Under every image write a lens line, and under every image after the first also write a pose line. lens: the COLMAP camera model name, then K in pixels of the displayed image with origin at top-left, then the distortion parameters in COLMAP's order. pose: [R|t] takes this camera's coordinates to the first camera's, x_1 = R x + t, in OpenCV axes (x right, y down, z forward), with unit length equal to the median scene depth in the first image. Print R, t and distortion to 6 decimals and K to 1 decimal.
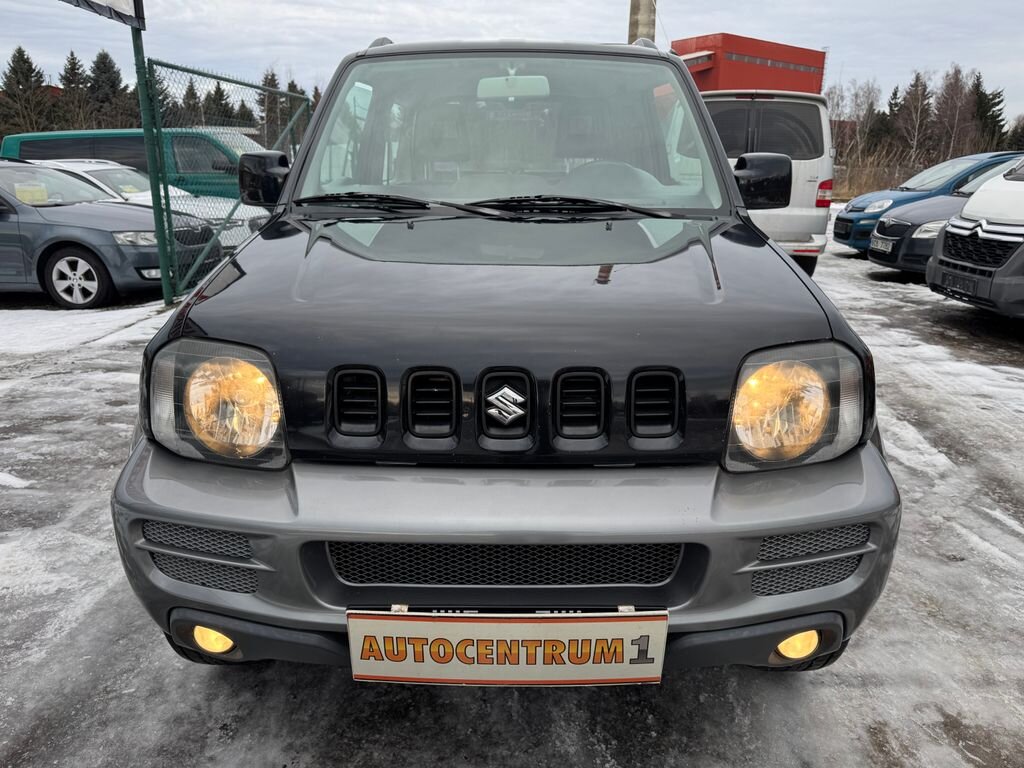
lens RADIAL K [[722.5, 0, 512.0], [0, 722.5, 384.0], [0, 0, 1]] dist [0.003789, -0.005222]
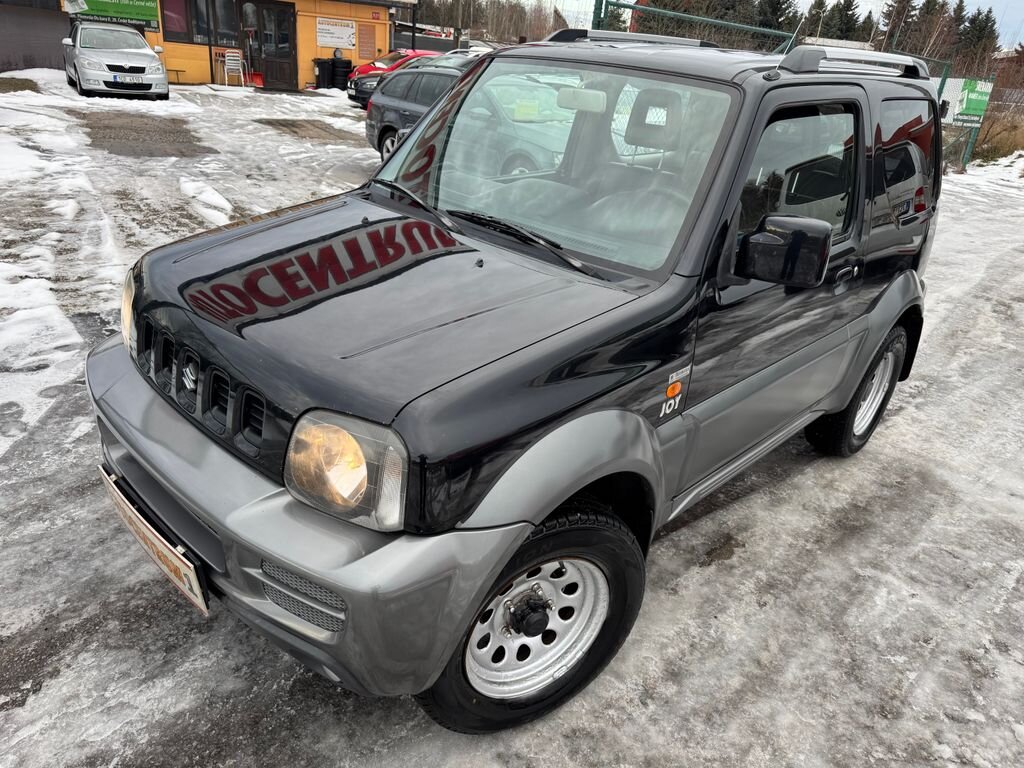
lens RADIAL K [[733.3, 0, 512.0], [0, 733.3, 384.0], [0, 0, 1]] dist [0.009421, -0.005894]
pose [[0.718473, 0.343017, -0.605092, 0.899542], [-0.280296, 0.938961, 0.199464, -0.287521], [0.636578, 0.026296, 0.770764, 0.224344]]
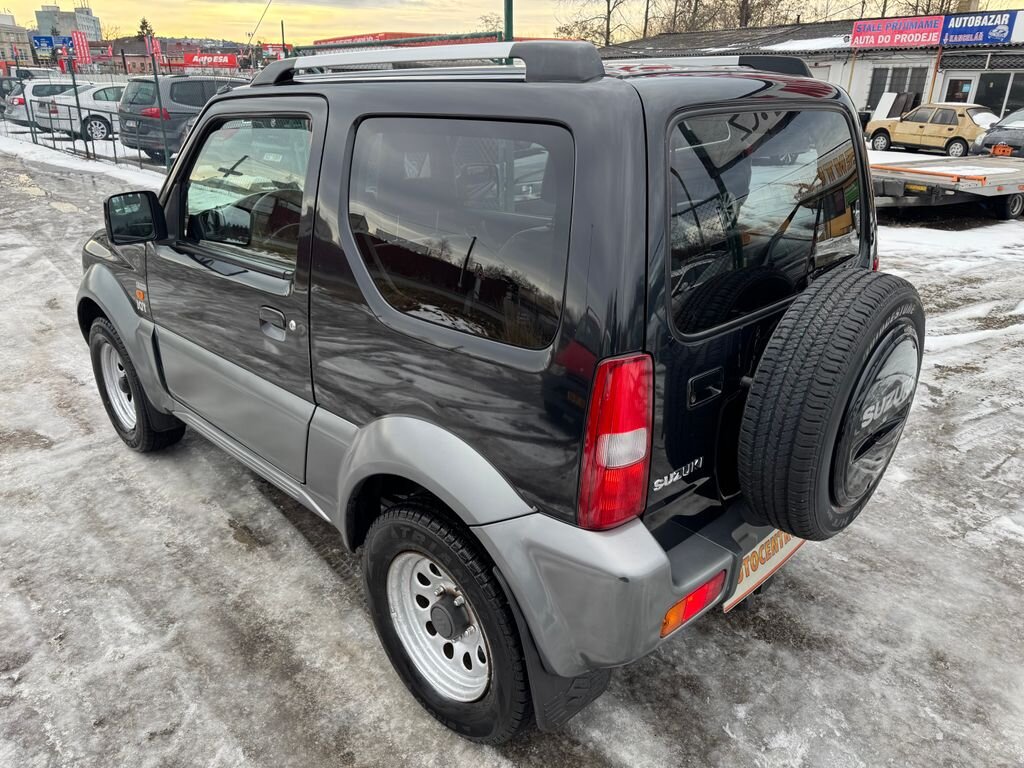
lens RADIAL K [[735.7, 0, 517.9], [0, 735.7, 369.4], [0, 0, 1]] dist [-0.001250, -0.000547]
pose [[-0.705329, 0.244706, -0.665305, 0.972282], [-0.215152, 0.820359, 0.529831, -1.071625], [0.675442, 0.516847, -0.525974, 2.796317]]
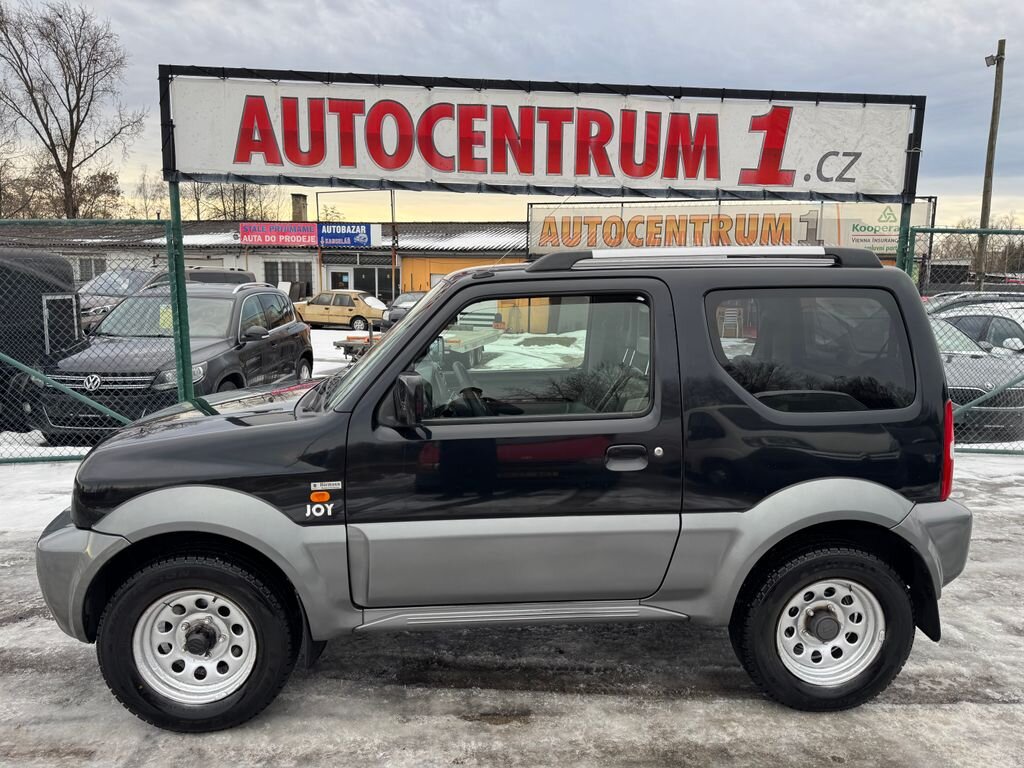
lens RADIAL K [[715.4, 0, 496.9], [0, 715.4, 378.2], [0, 0, 1]] dist [0.159806, -0.250007]
pose [[0.064780, 0.125985, -0.989915, 1.834312], [-0.293678, 0.950474, 0.101747, -0.602999], [0.953707, 0.284125, 0.098571, 1.357964]]
